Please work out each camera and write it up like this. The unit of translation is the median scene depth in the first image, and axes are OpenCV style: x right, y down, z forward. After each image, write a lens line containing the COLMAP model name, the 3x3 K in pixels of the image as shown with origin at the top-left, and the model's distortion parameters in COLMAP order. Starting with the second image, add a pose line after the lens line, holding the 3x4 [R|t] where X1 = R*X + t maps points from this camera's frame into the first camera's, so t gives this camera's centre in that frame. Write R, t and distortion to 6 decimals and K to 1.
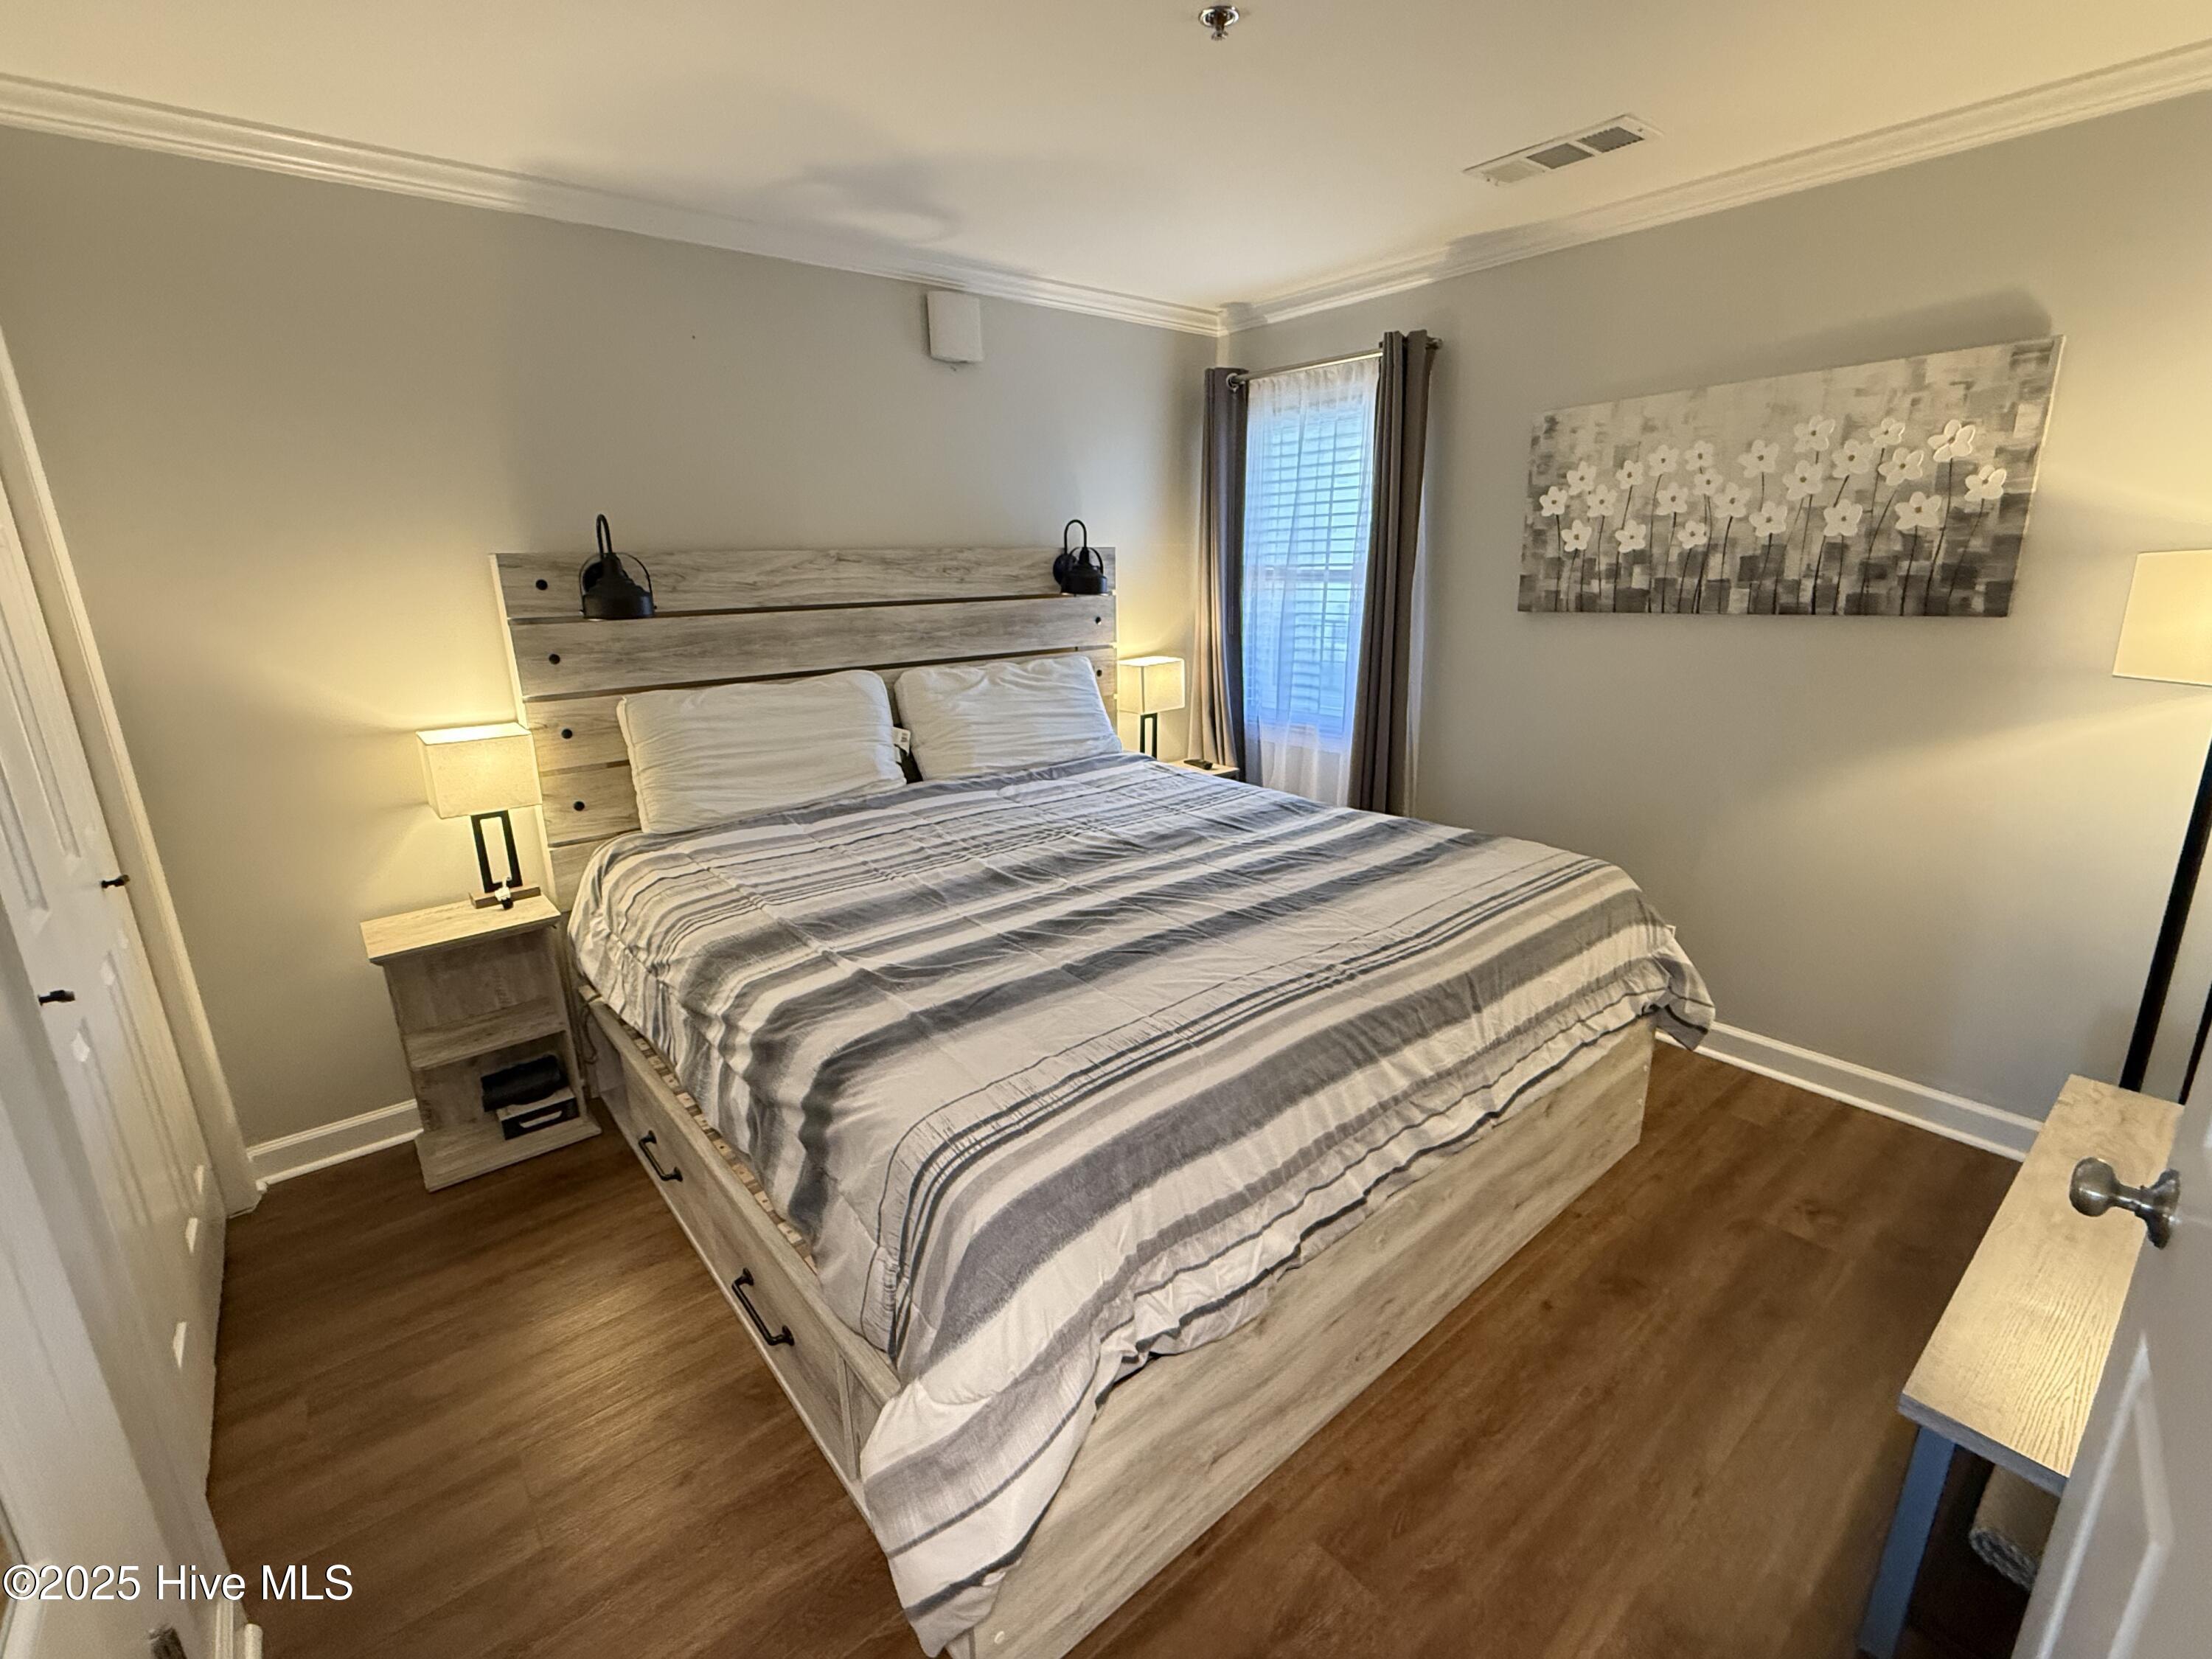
lens RADIAL K [[968.0, 0, 1106.0], [0, 968.0, 829.5], [0, 0, 1]] dist [-0.002431, 0.000469]
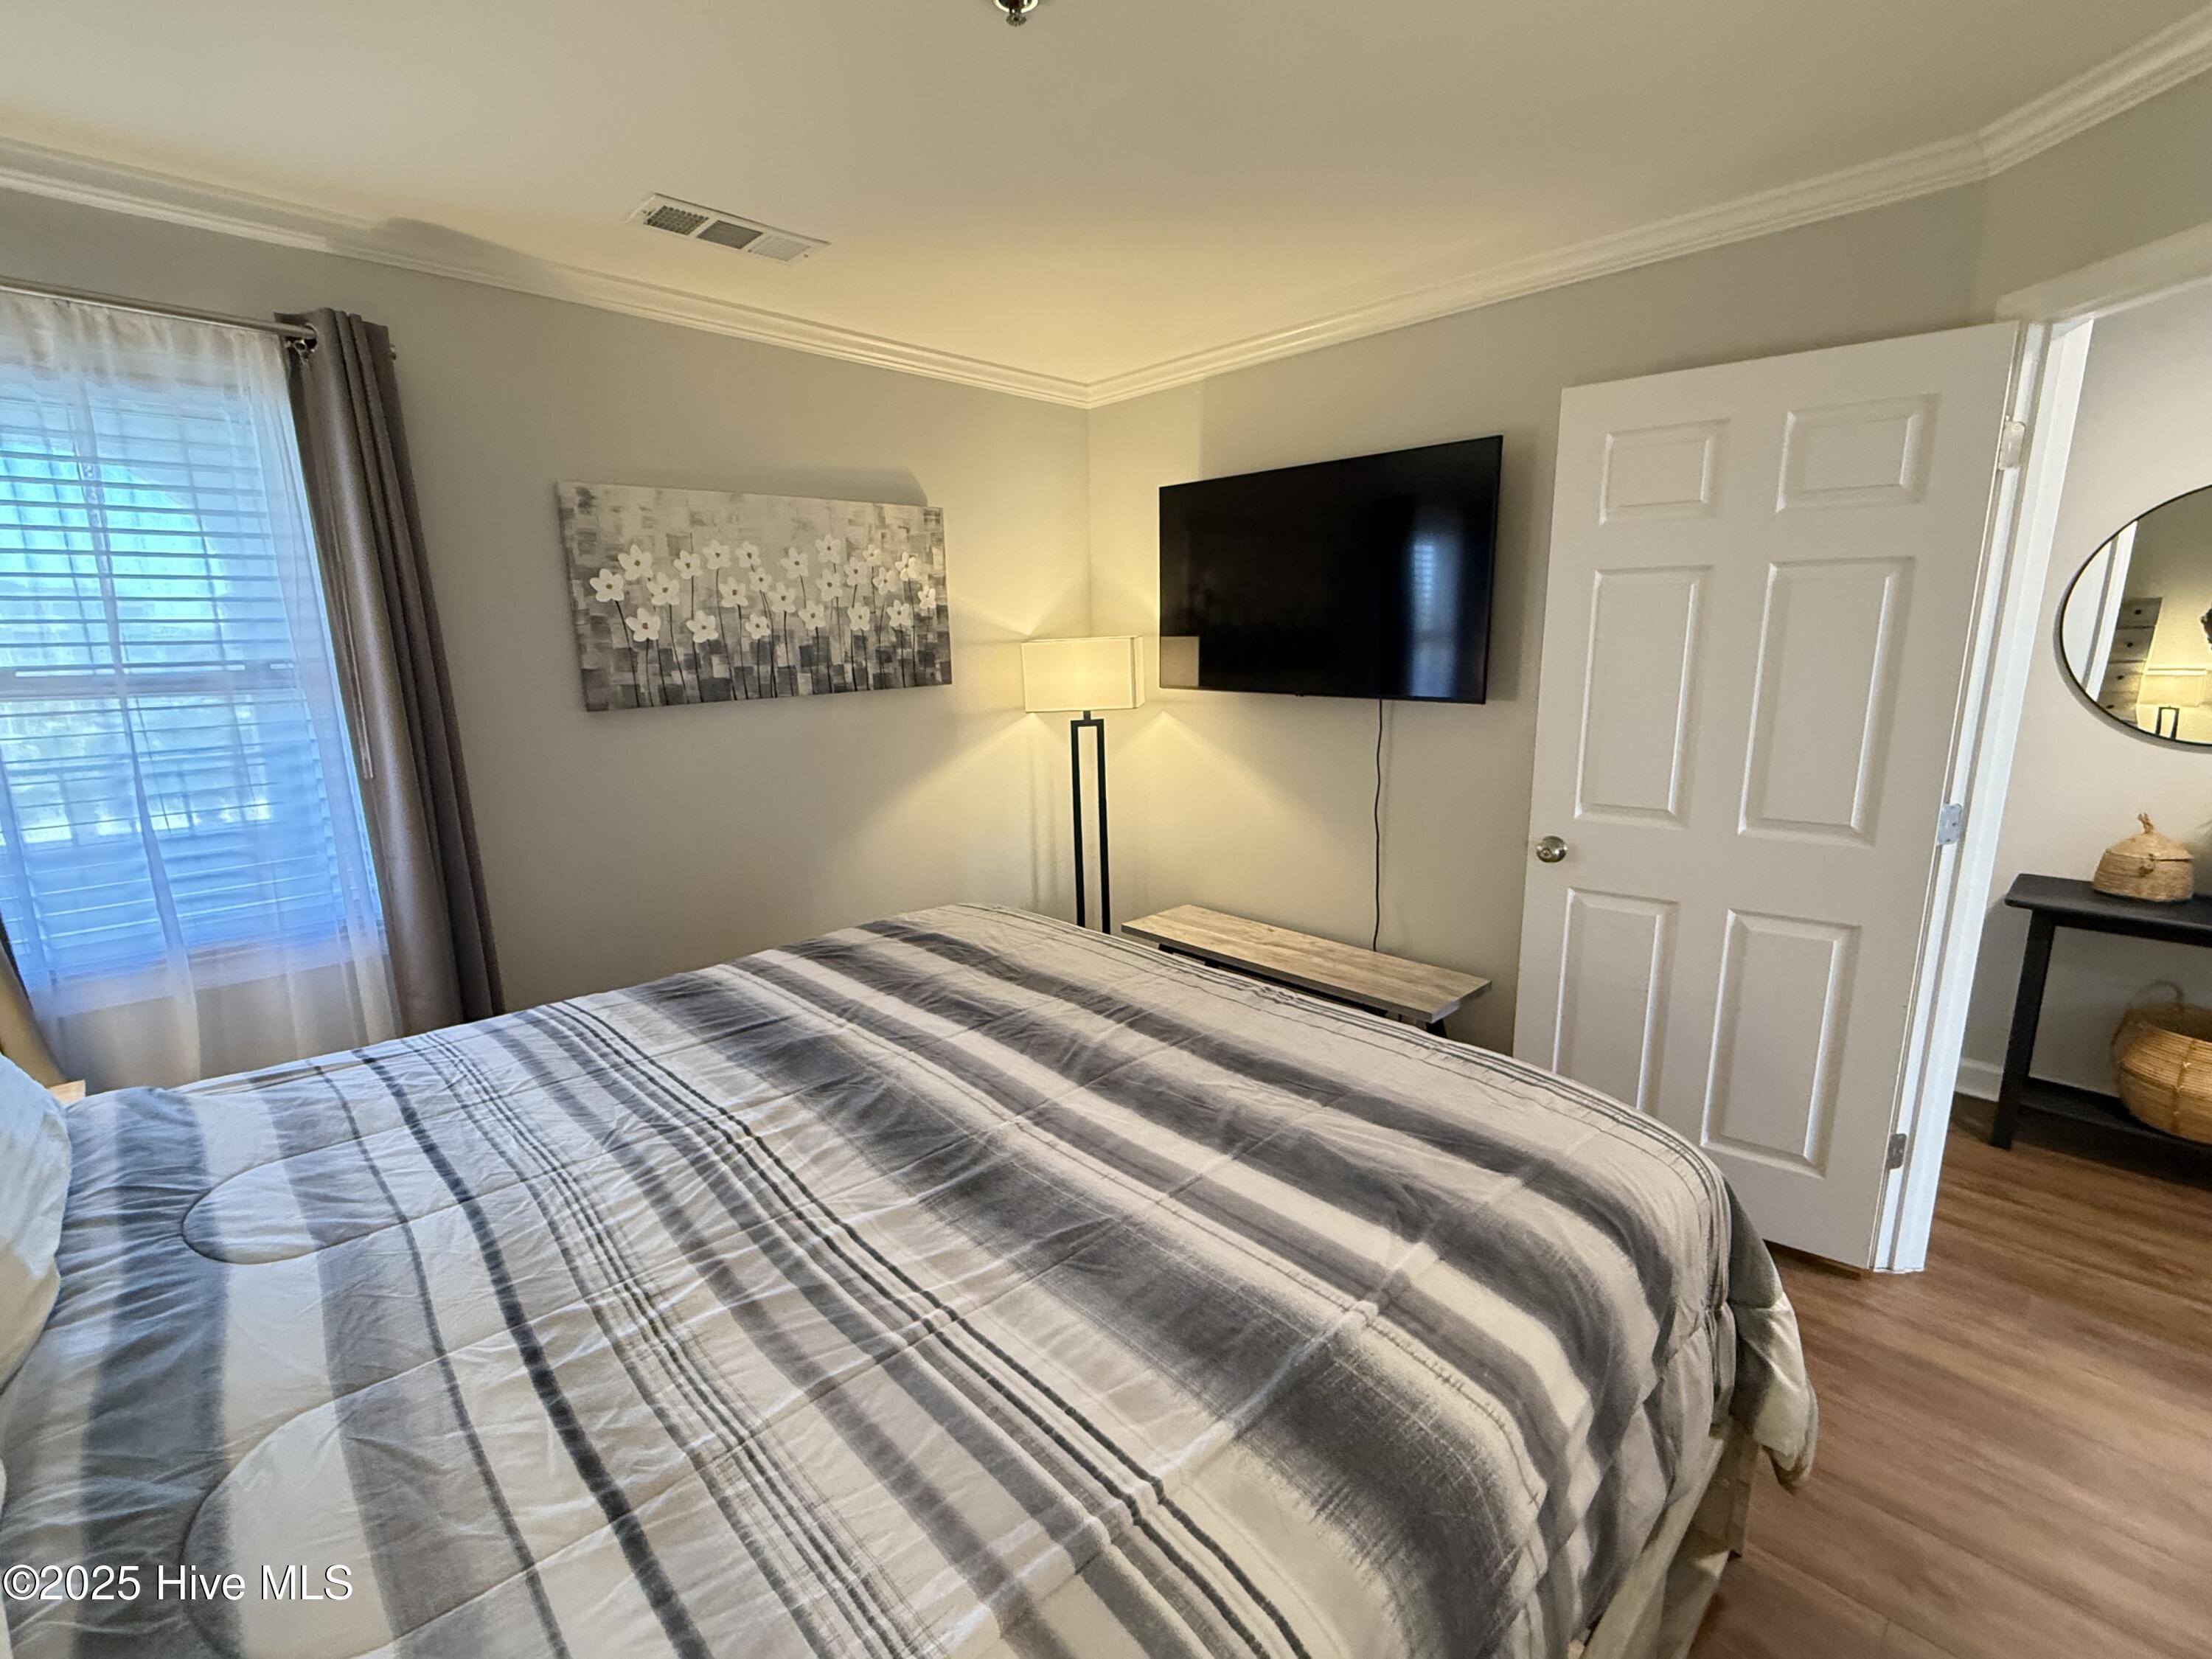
lens RADIAL K [[968.0, 0, 1106.0], [0, 968.0, 829.5], [0, 0, 1]] dist [-0.002431, 0.000469]
pose [[-0.078911, -0.180084, 0.980481, -0.549313], [0.280543, 0.939785, 0.195189, -0.204047], [-0.956592, 0.290470, -0.023638, 0.757641]]
